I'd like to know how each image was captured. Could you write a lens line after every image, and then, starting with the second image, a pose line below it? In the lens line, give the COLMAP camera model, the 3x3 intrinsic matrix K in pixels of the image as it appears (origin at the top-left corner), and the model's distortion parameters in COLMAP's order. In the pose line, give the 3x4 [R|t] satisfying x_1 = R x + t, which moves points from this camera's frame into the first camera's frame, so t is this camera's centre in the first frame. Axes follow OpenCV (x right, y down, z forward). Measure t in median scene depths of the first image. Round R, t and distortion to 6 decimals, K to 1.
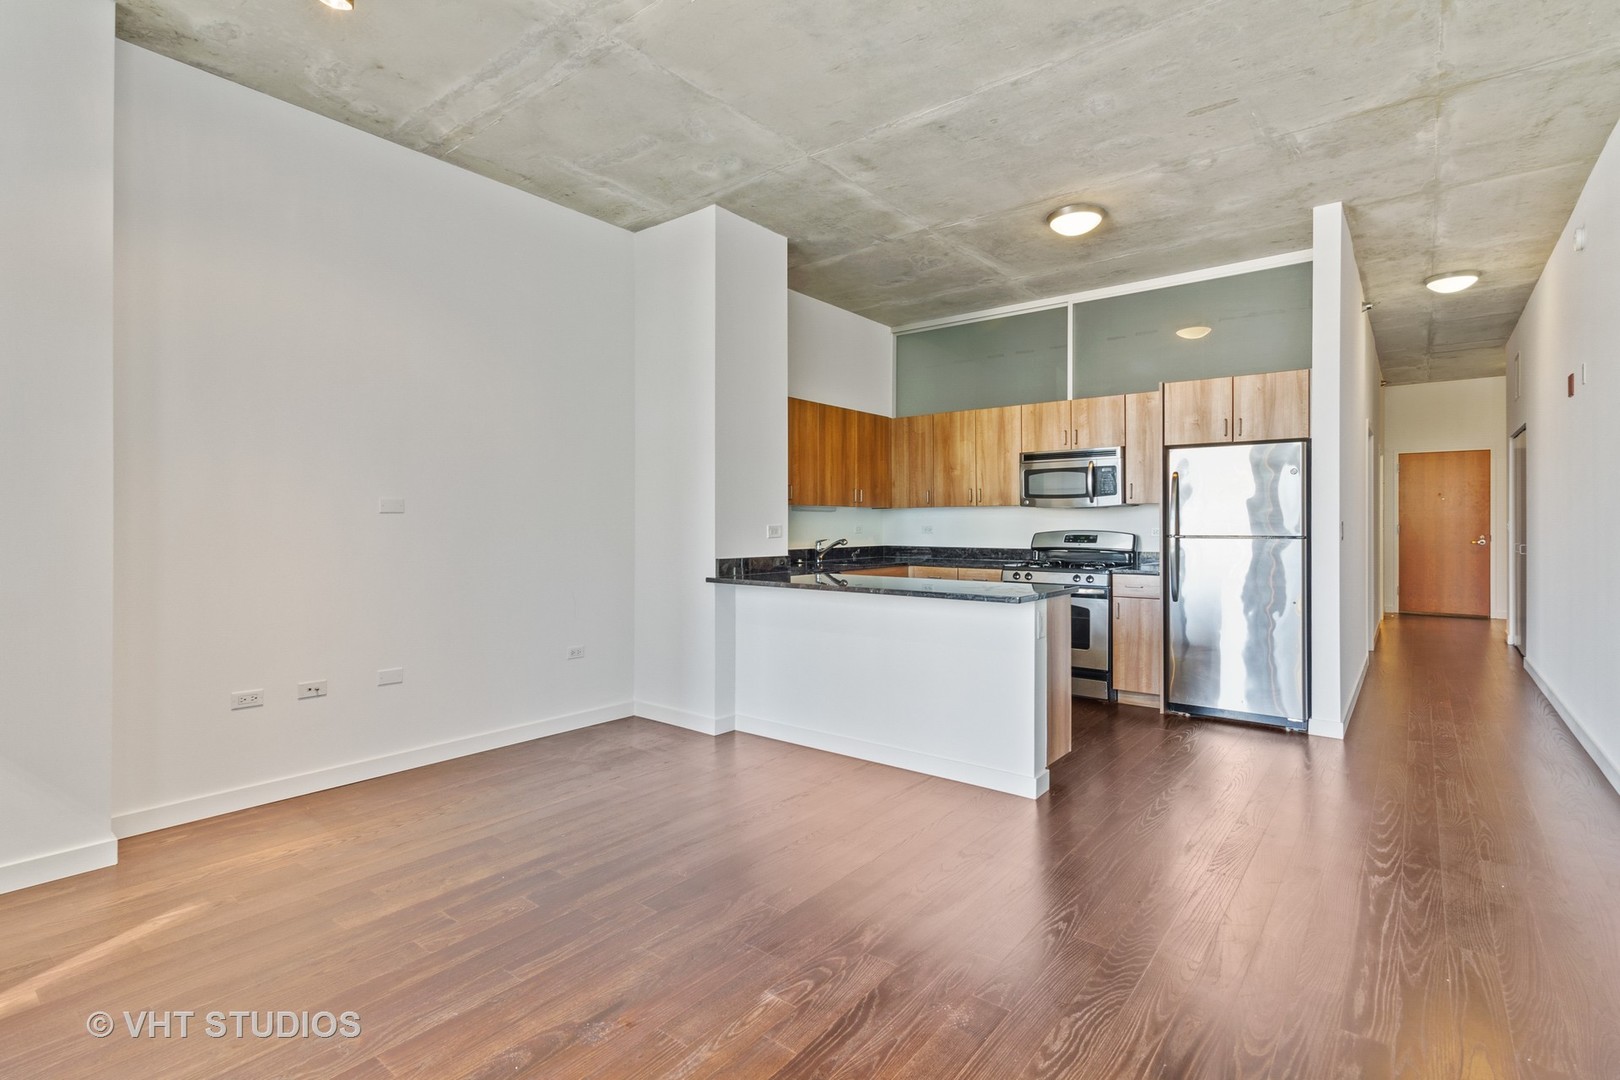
lens RADIAL K [[759.2, 0, 849.7], [0, 759.2, 525.8], [0, 0, 1]] dist [0.010456, -0.001738]
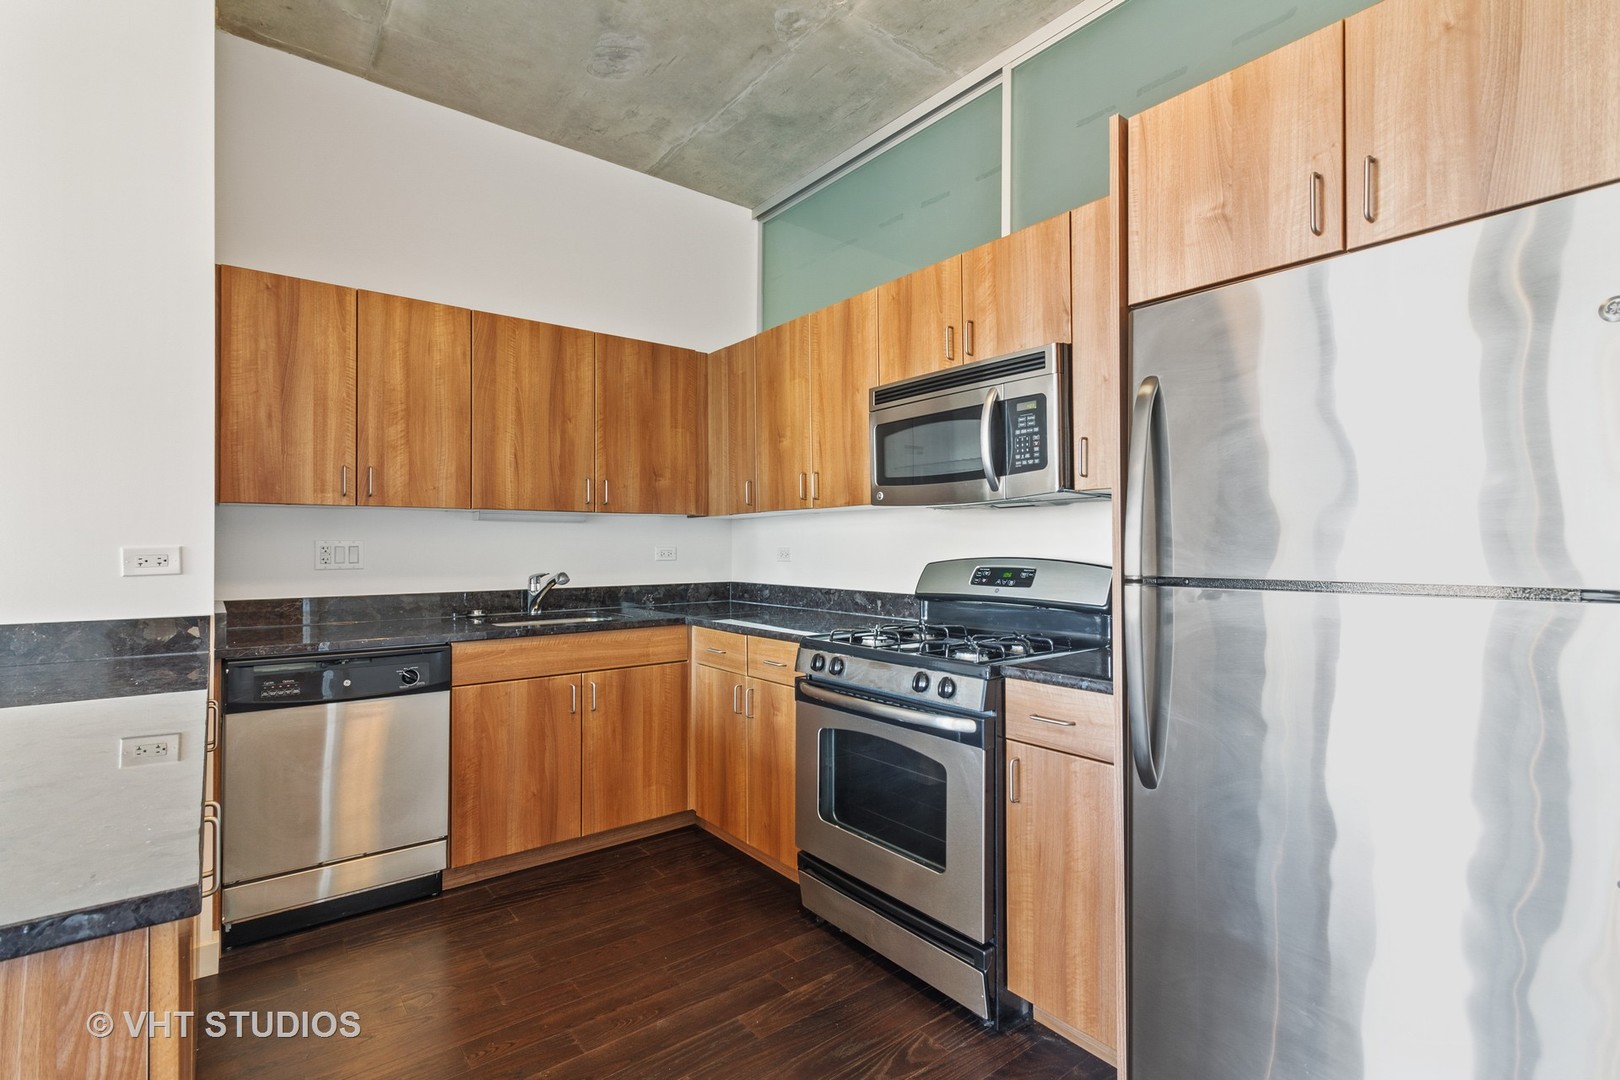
lens RADIAL K [[759.2, 0, 824.9], [0, 759.2, 543.1], [0, 0, 1]] dist [0.010456, -0.001738]
pose [[0.968376, -0.002689, -0.249482, 0.319078], [0.001377, 0.999984, -0.005435, -0.000265], [0.249493, 0.004920, 0.968364, 0.559394]]
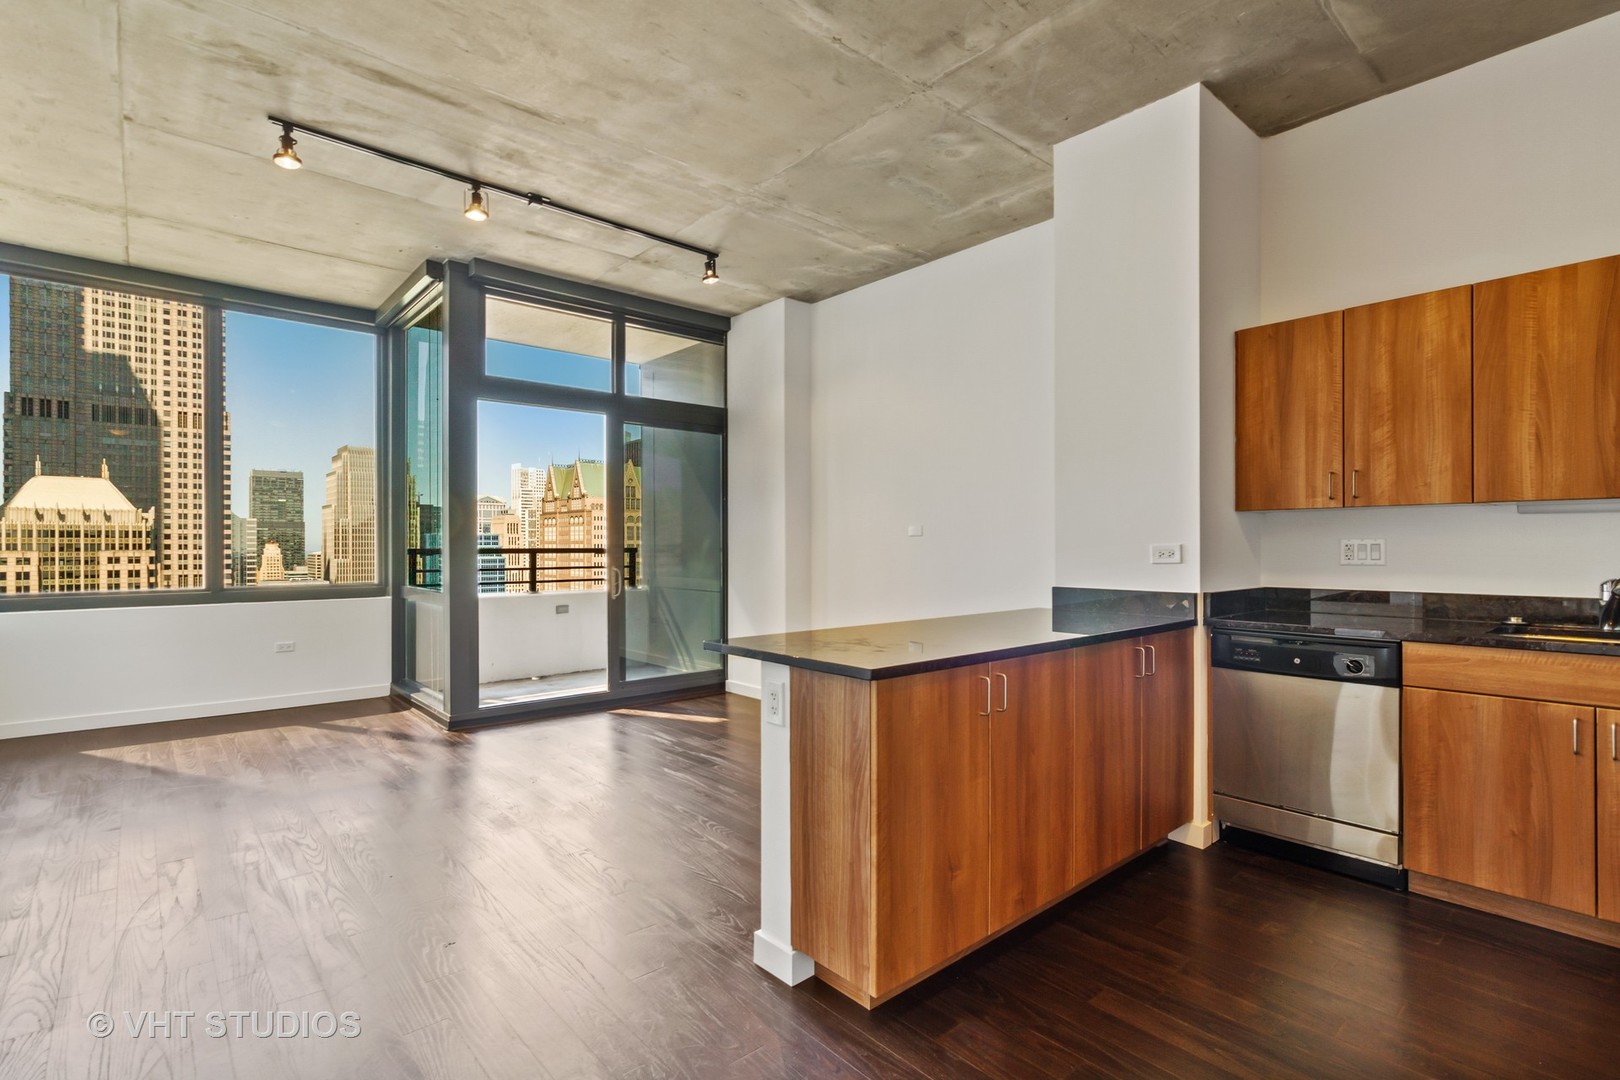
lens RADIAL K [[759.2, 0, 776.6], [0, 759.2, 553.2], [0, 0, 1]] dist [0.010456, -0.001738]
pose [[-0.224332, 0.009867, -0.974463, 0.517724], [0.000554, 0.999950, 0.009997, -0.000472], [0.974513, 0.001703, -0.224326, 0.686628]]
